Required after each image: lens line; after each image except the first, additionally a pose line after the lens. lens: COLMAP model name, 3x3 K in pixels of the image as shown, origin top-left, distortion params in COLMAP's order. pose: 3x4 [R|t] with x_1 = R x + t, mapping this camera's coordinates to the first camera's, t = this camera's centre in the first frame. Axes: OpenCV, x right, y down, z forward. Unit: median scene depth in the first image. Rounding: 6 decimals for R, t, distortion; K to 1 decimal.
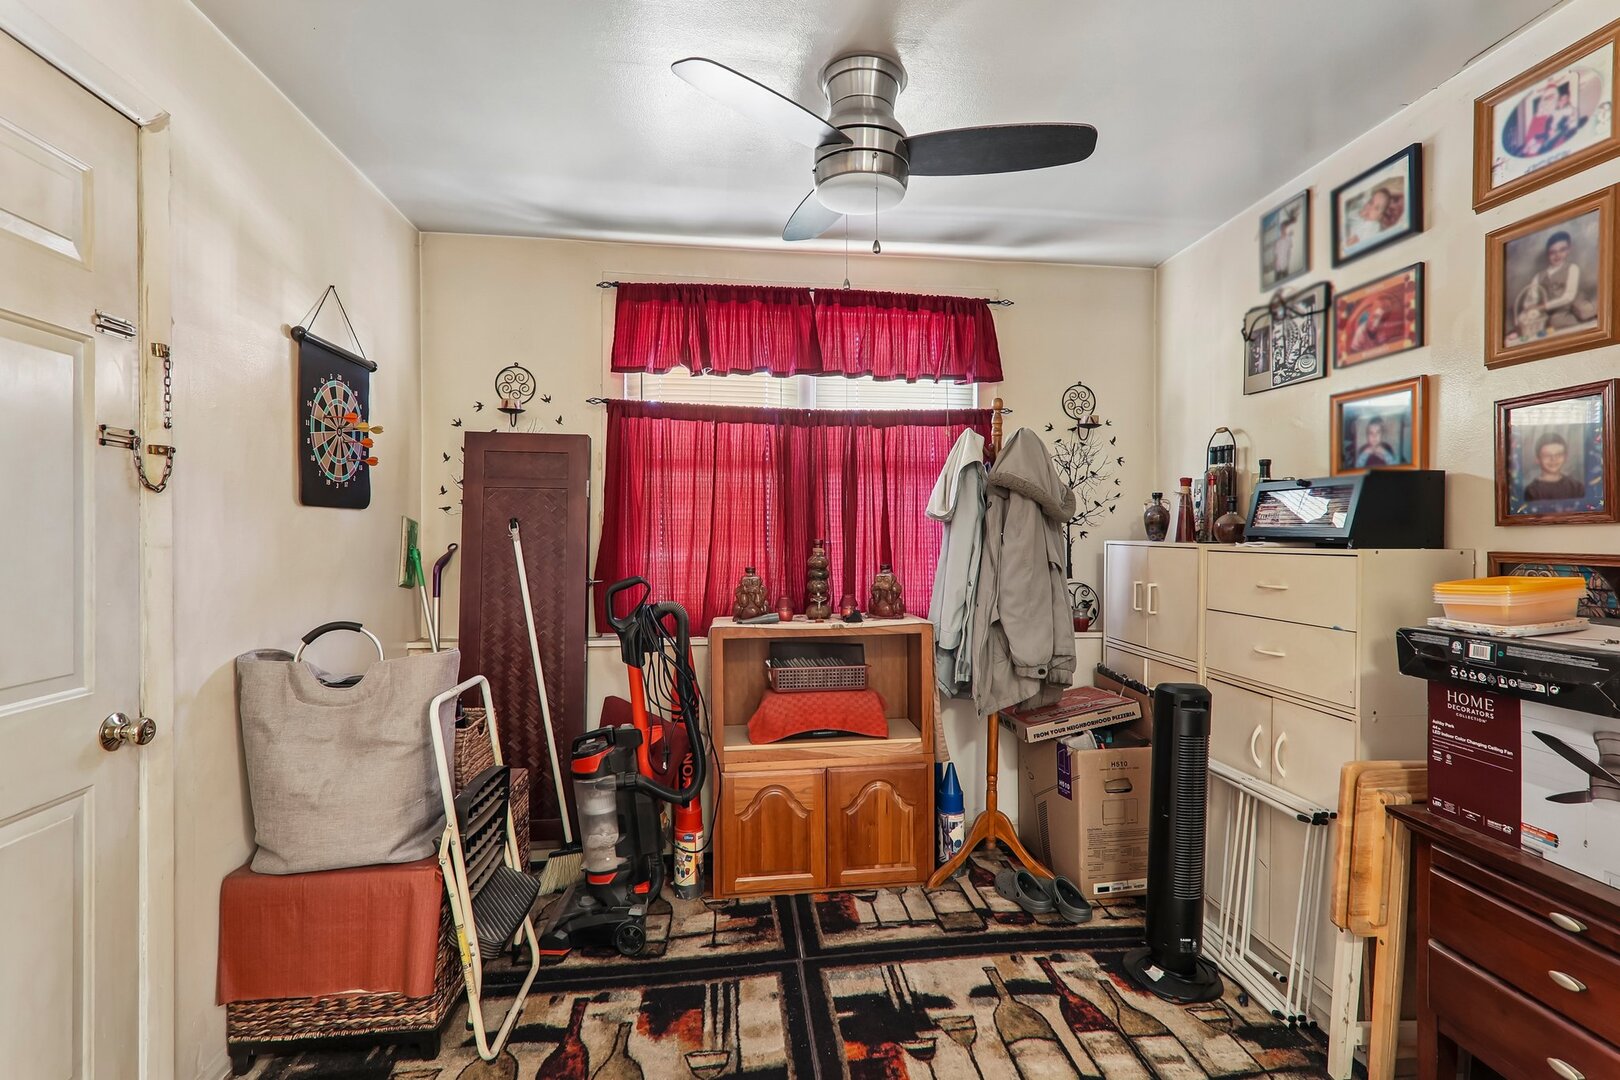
lens RADIAL K [[754.6, 0, 819.6], [0, 754.6, 535.6], [0, 0, 1]] dist [0.000229, 0.000058]
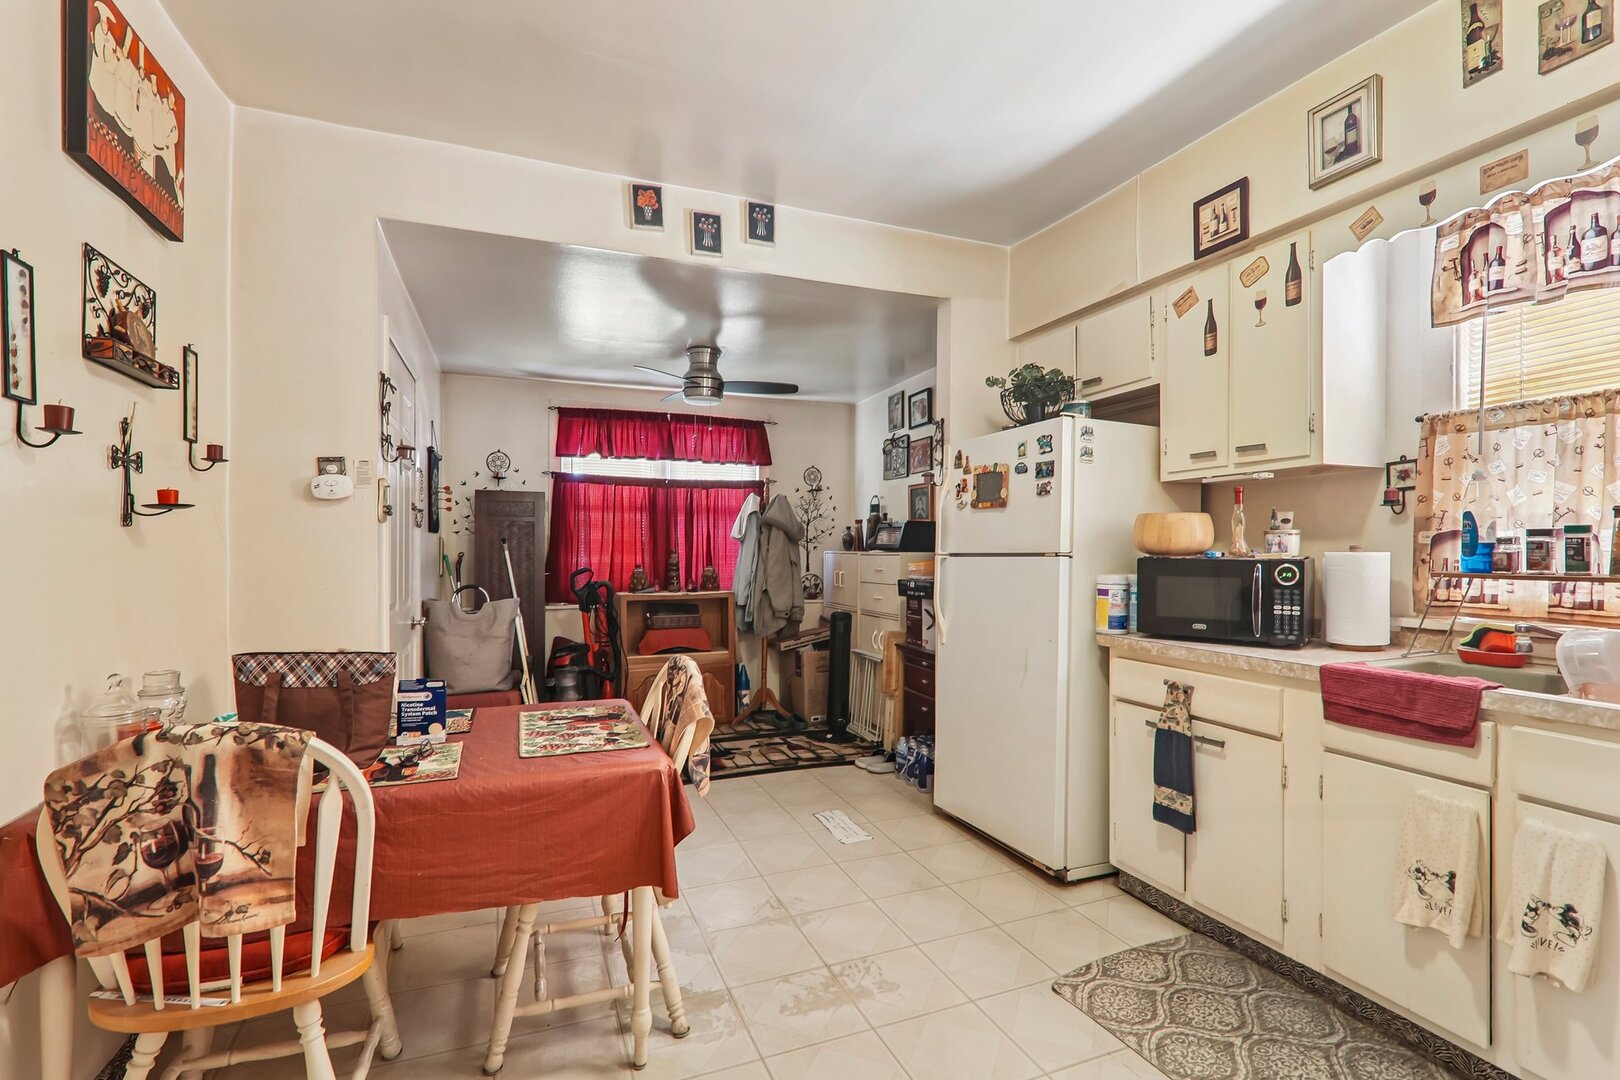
lens RADIAL K [[742.5, 0, 794.0], [0, 742.5, 556.8], [0, 0, 1]] dist [-0.000216, -0.000061]
pose [[0.975071, -0.000883, 0.221891, -0.132548], [0.000266, 0.999996, 0.002807, 0.018276], [-0.221893, -0.002678, 0.975067, -0.962557]]
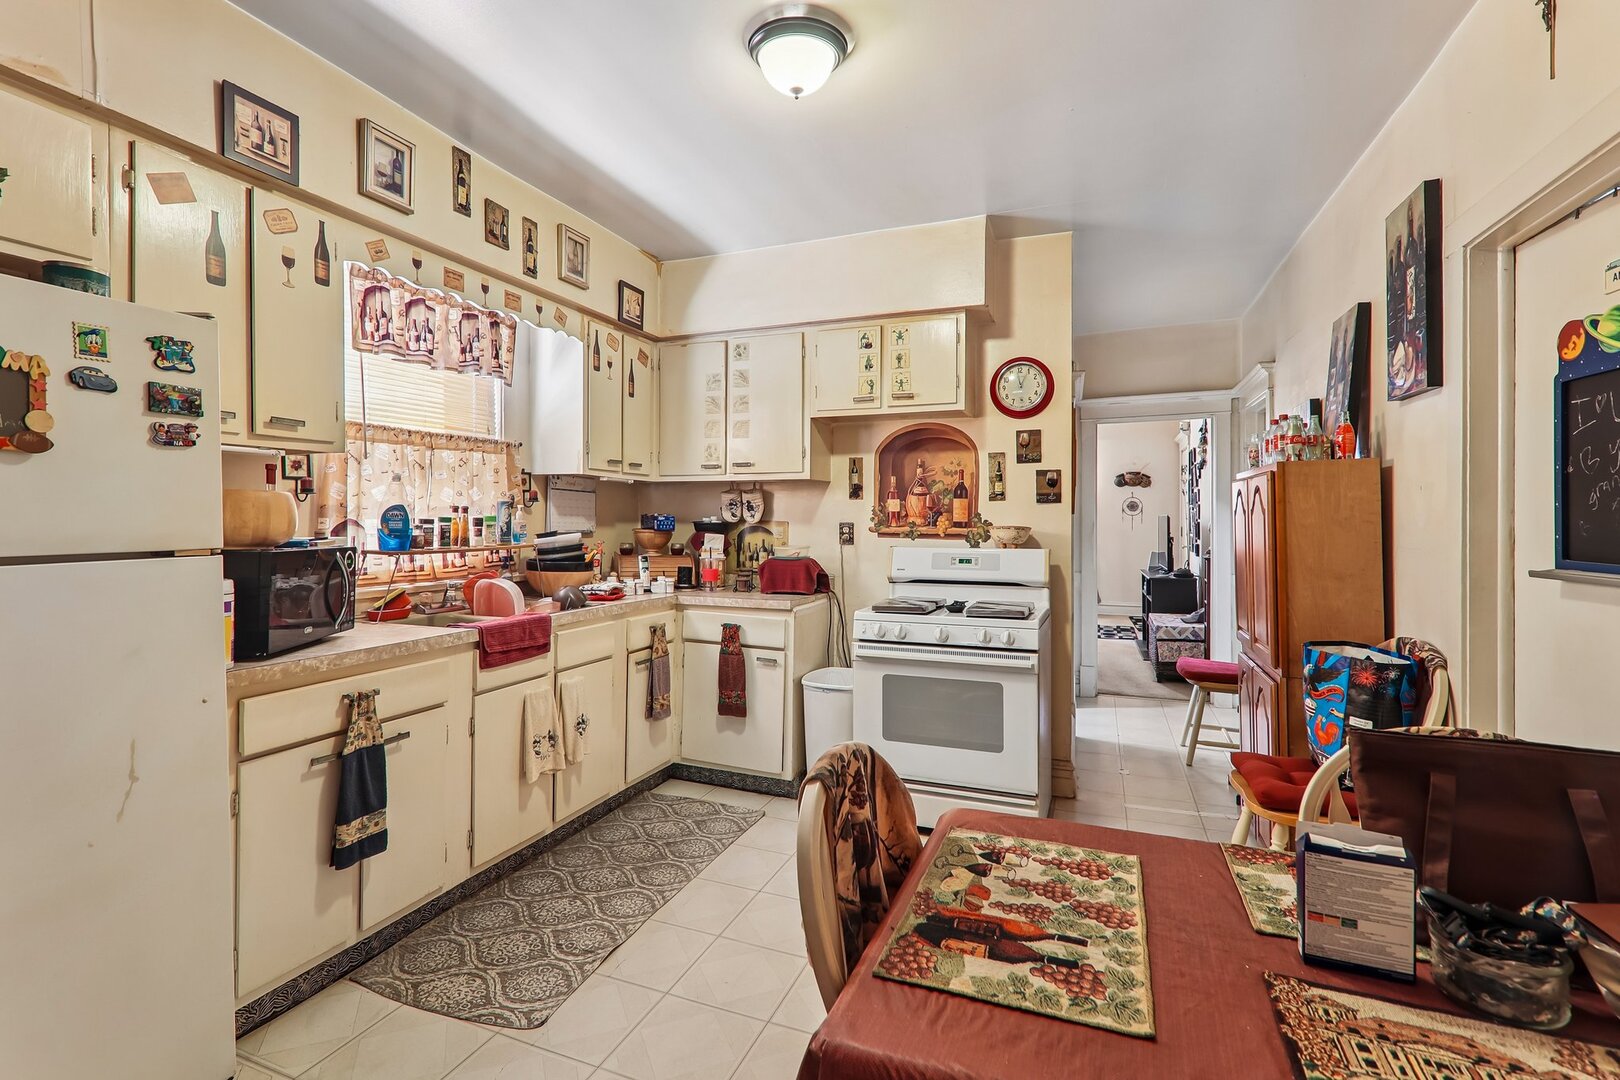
lens RADIAL K [[752.1, 0, 806.6], [0, 752.1, 519.3], [0, 0, 1]] dist [0.001775, 0.000142]
pose [[-0.870341, -0.000899, 0.492449, -0.278922], [0.002294, 0.999980, 0.005880, -0.011566], [-0.492445, 0.006248, -0.870321, 0.281774]]
